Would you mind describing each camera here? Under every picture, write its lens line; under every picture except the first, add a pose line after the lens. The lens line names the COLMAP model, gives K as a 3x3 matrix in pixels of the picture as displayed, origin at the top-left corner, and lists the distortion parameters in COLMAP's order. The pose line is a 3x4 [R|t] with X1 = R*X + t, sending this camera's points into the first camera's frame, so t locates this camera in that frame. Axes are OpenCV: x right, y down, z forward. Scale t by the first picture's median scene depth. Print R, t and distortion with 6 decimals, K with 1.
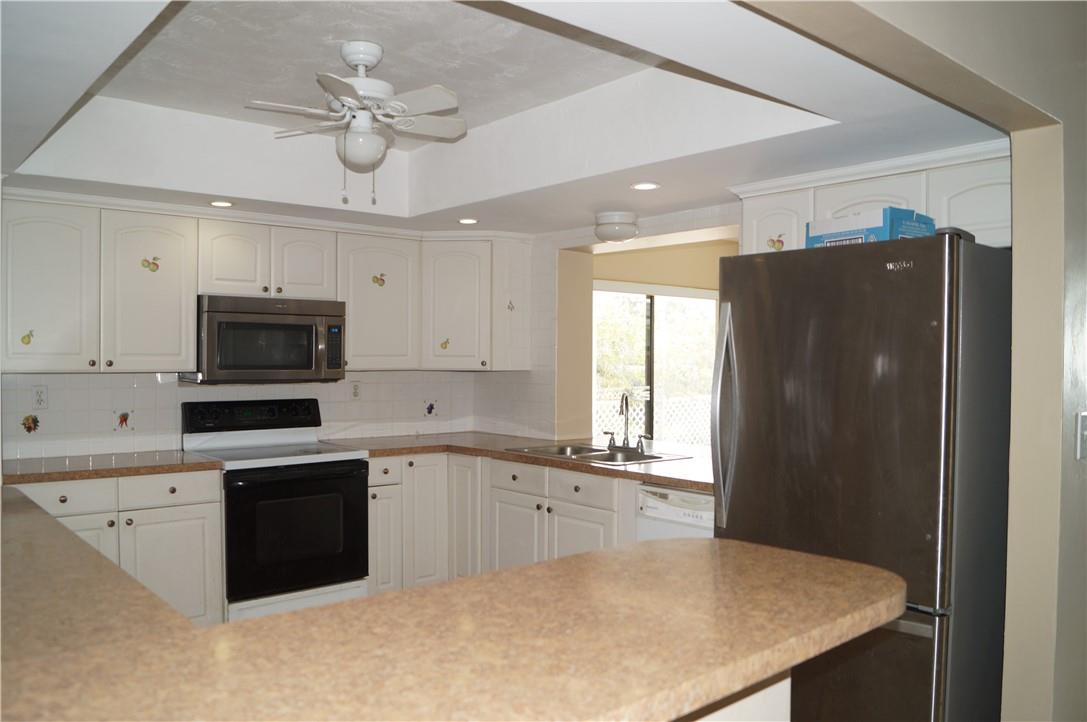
lens RADIAL K [[847.9, 0, 543.2], [0, 847.9, 361.9], [0, 0, 1]] dist [-0.086192, 0.014429]
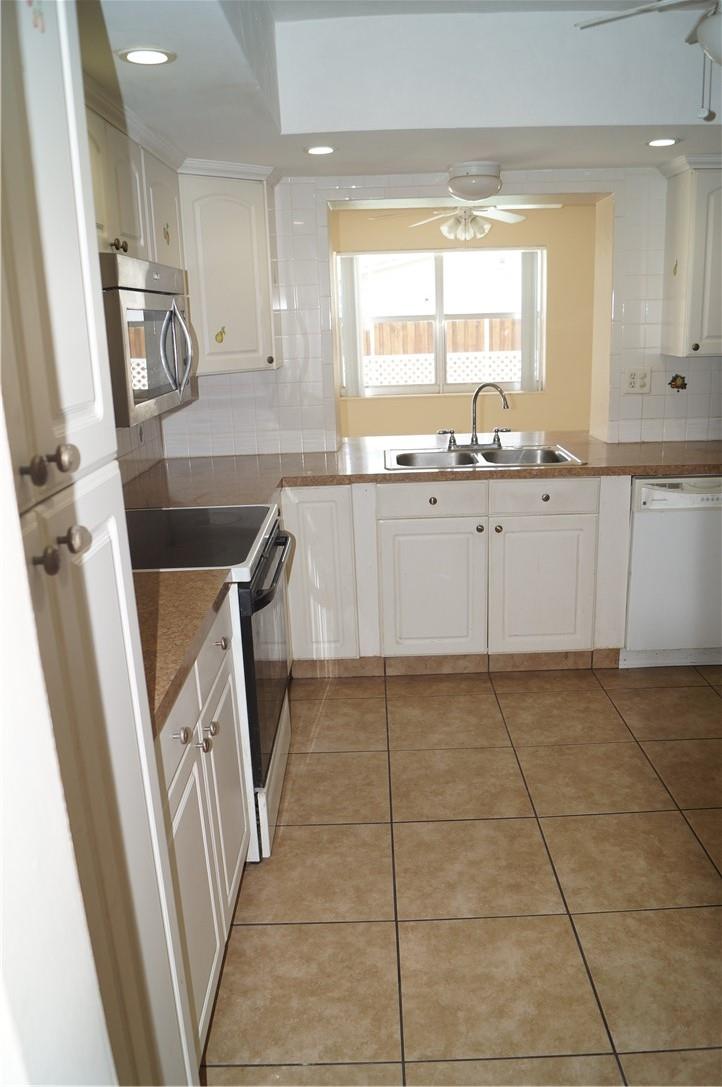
lens RADIAL K [[847.9, 0, 359.0], [0, 847.9, 569.5], [0, 0, 1]] dist [-0.086192, 0.014429]
pose [[0.653340, -0.242462, 0.717189, -0.739025], [0.042987, 0.957680, 0.284606, -0.036042], [-0.755844, -0.155114, 0.636113, 0.585561]]
